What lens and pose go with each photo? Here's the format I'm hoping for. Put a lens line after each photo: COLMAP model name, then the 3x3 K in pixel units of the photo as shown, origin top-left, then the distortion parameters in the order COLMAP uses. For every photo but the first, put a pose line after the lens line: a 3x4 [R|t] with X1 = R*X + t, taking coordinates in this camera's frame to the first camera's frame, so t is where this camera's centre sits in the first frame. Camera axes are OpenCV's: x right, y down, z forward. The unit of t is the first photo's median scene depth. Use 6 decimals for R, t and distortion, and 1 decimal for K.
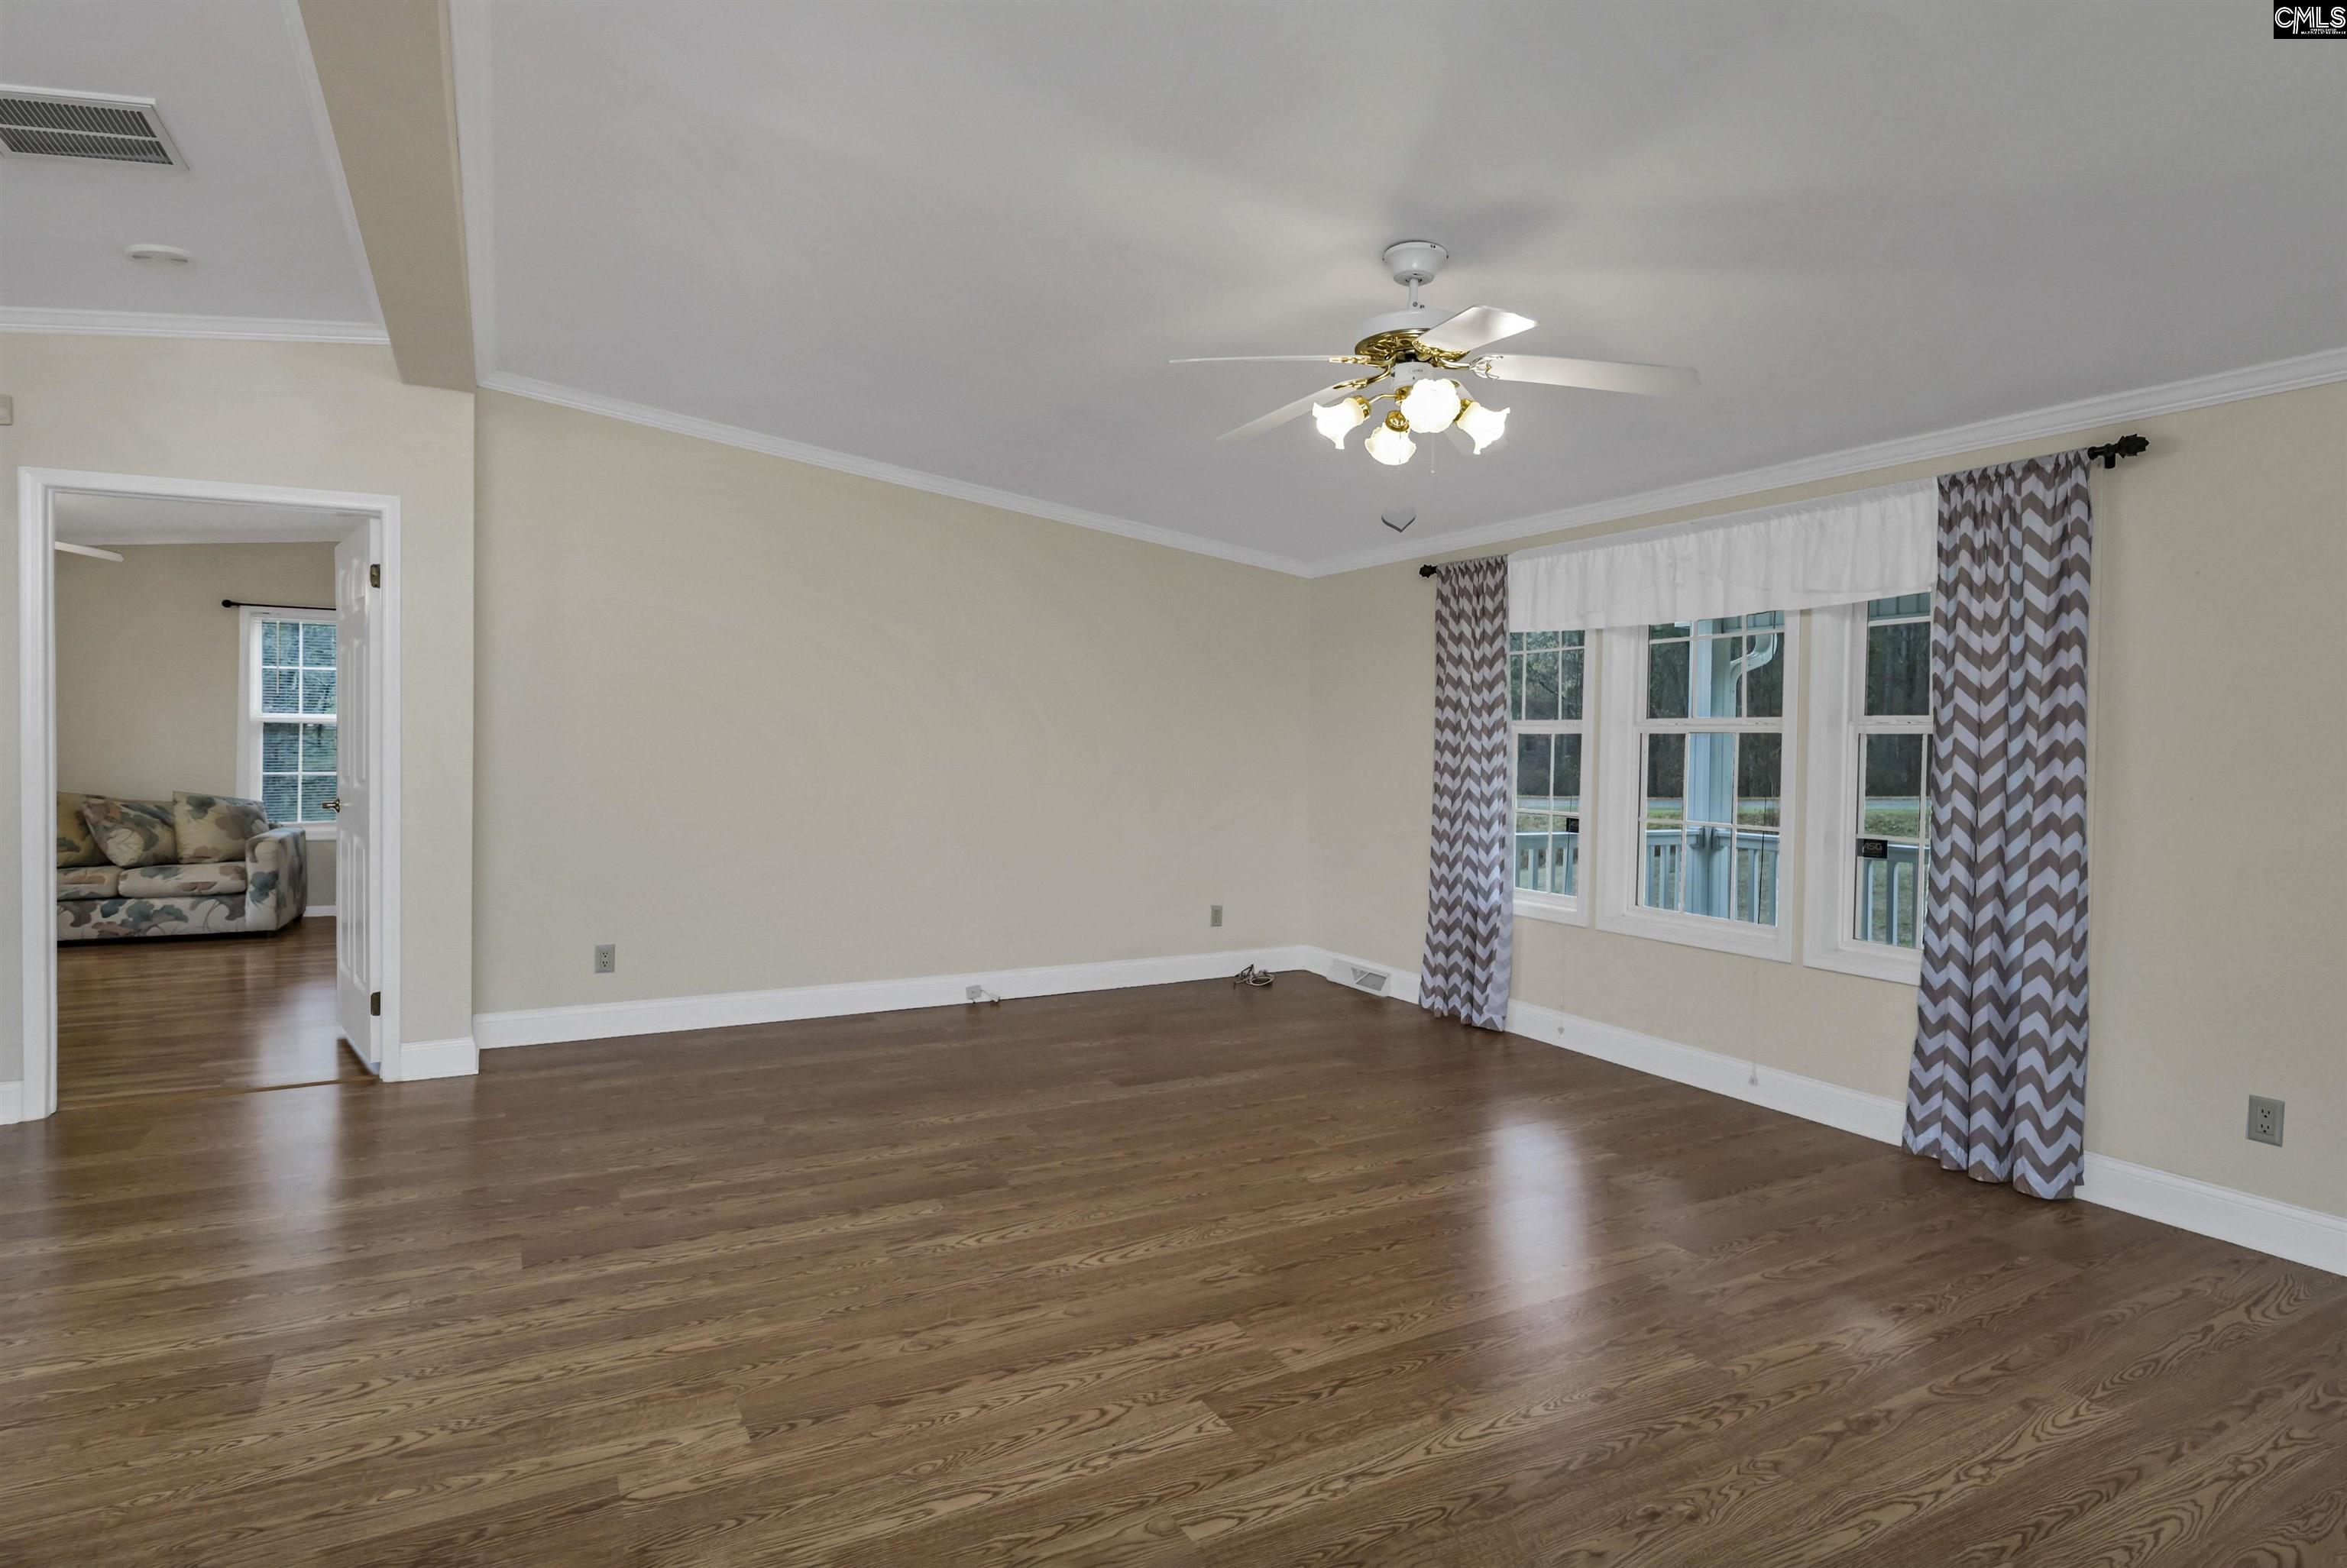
lens RADIAL K [[1228.5, 0, 1151.4], [0, 1228.5, 740.6], [0, 0, 1]] dist [0.005282, -0.005809]
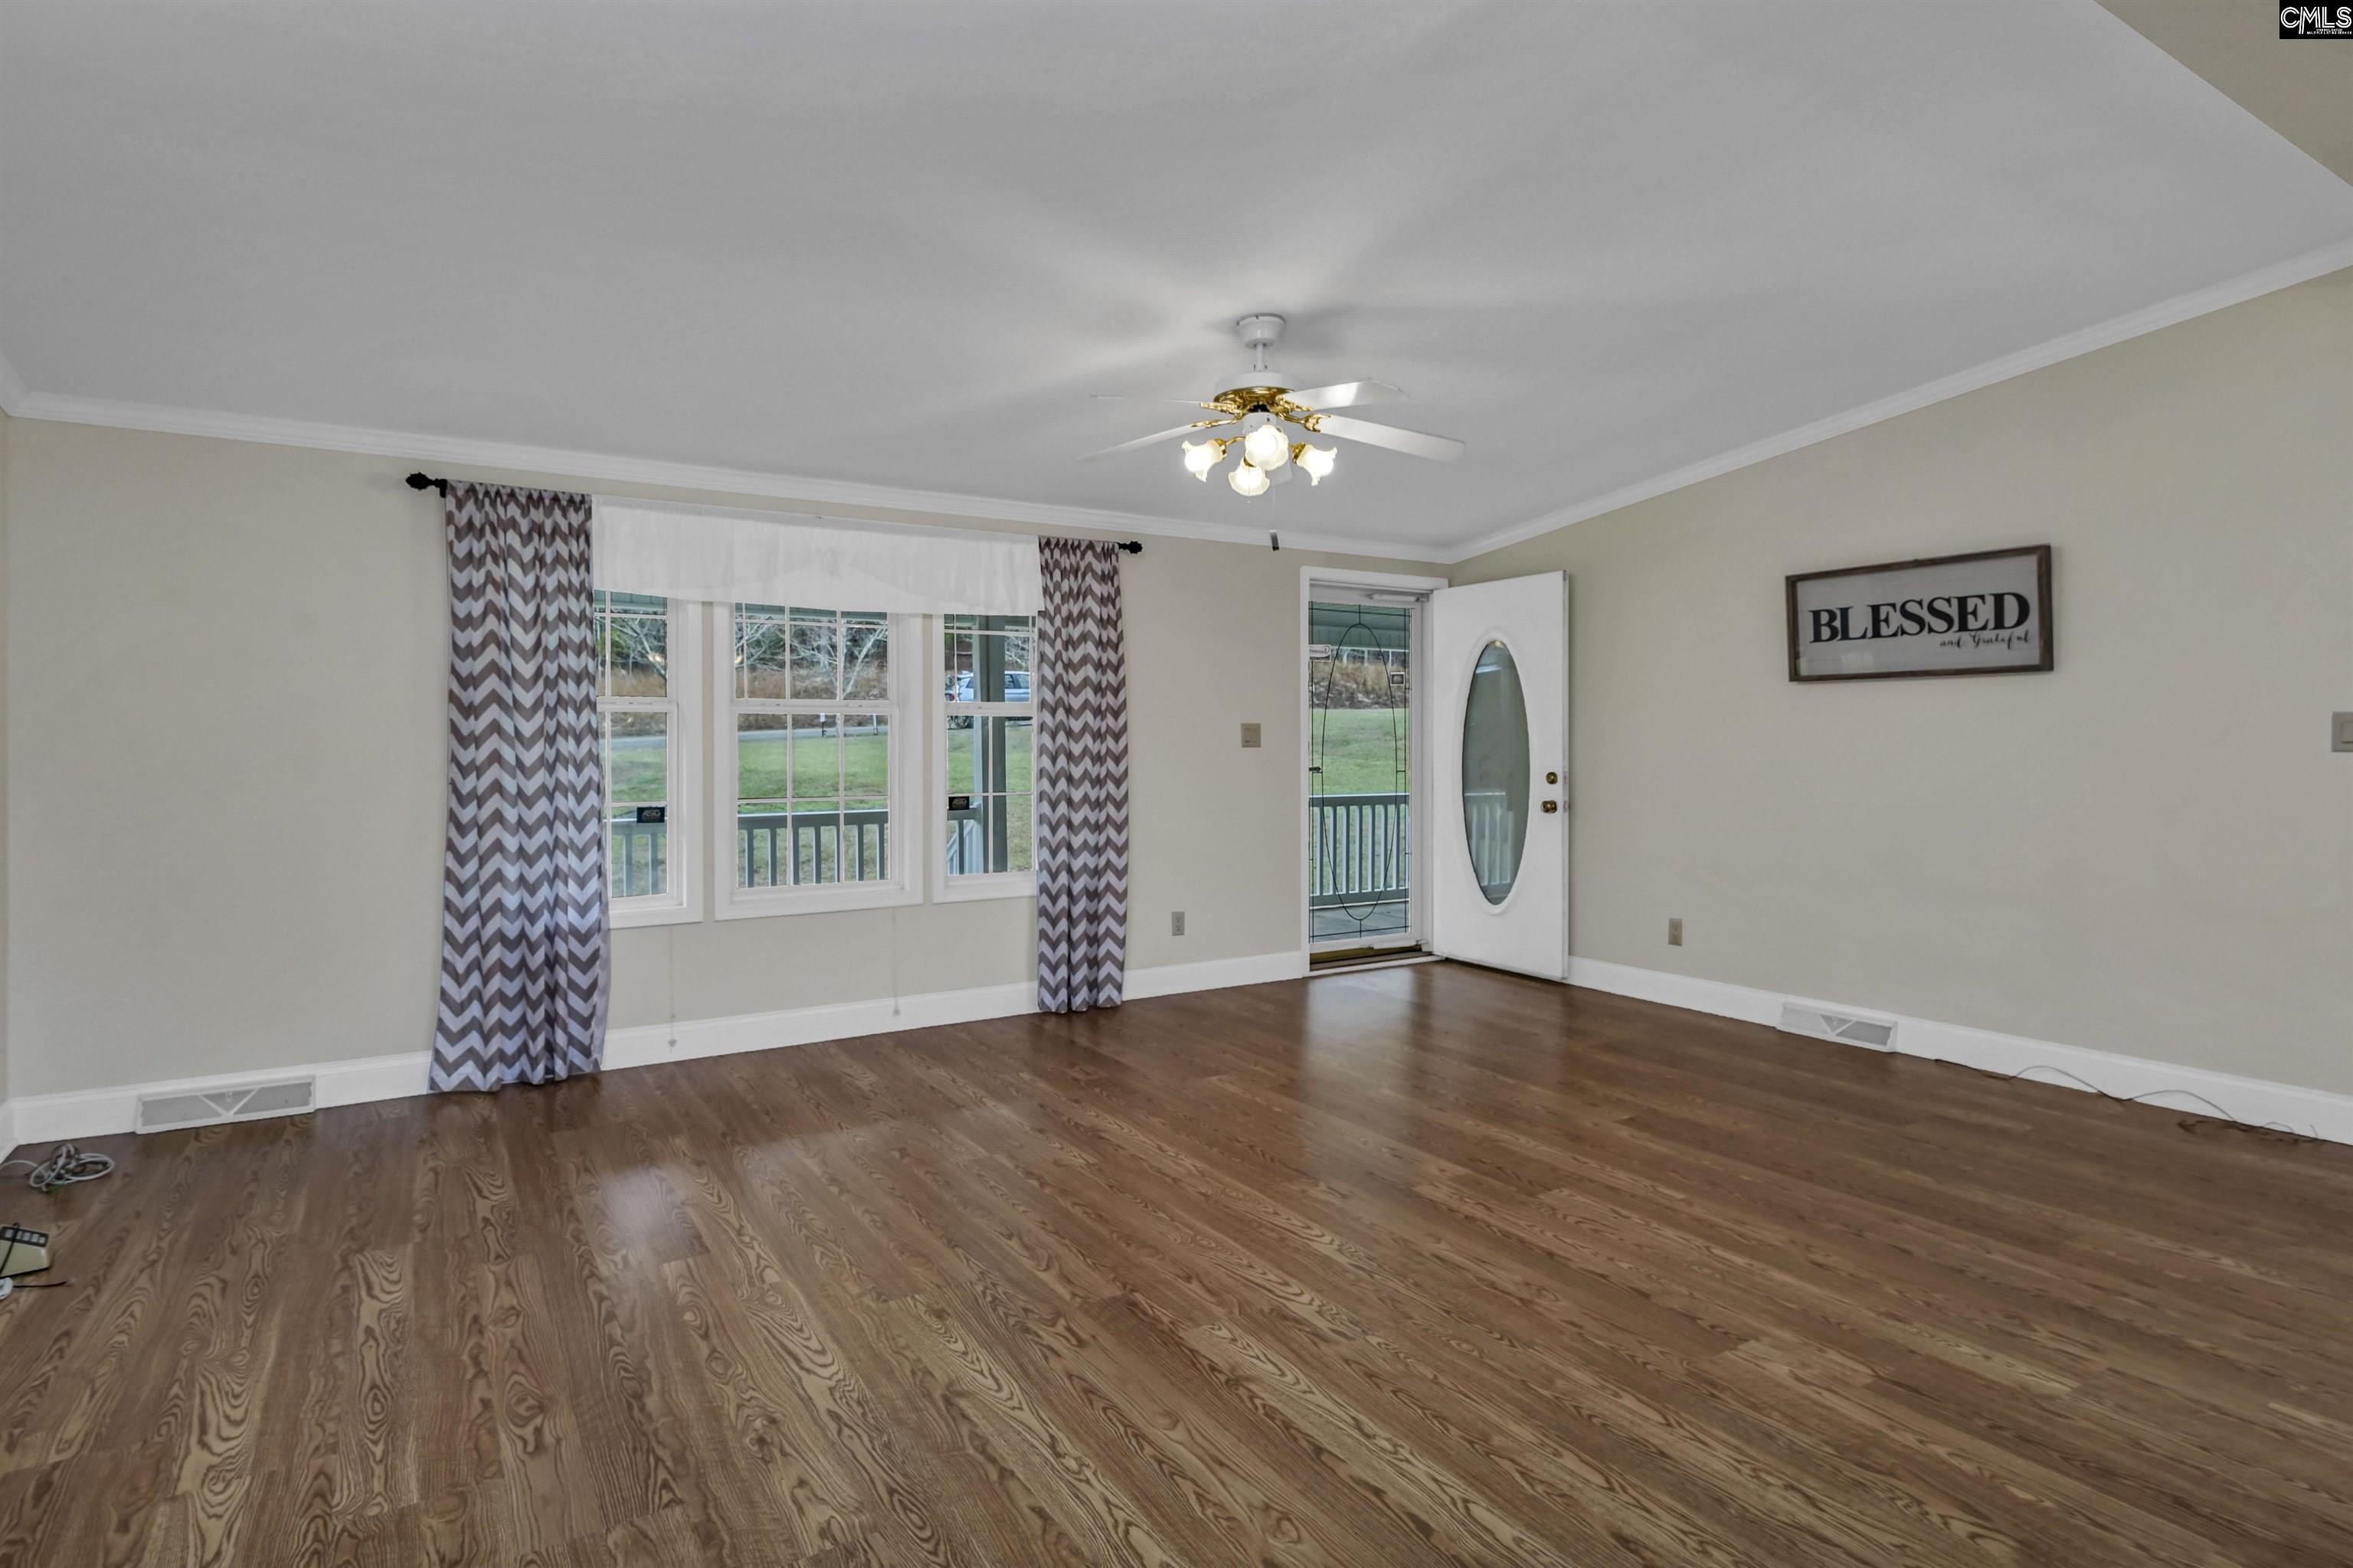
lens RADIAL K [[1231.9, 0, 1227.6], [0, 1231.9, 745.9], [0, 0, 1]] dist [0.005282, -0.005809]
pose [[-0.097160, -0.018278, 0.995101, -0.891774], [-0.000062, 0.999831, 0.018359, 0.002487], [-0.995269, 0.001722, -0.097145, 1.014709]]
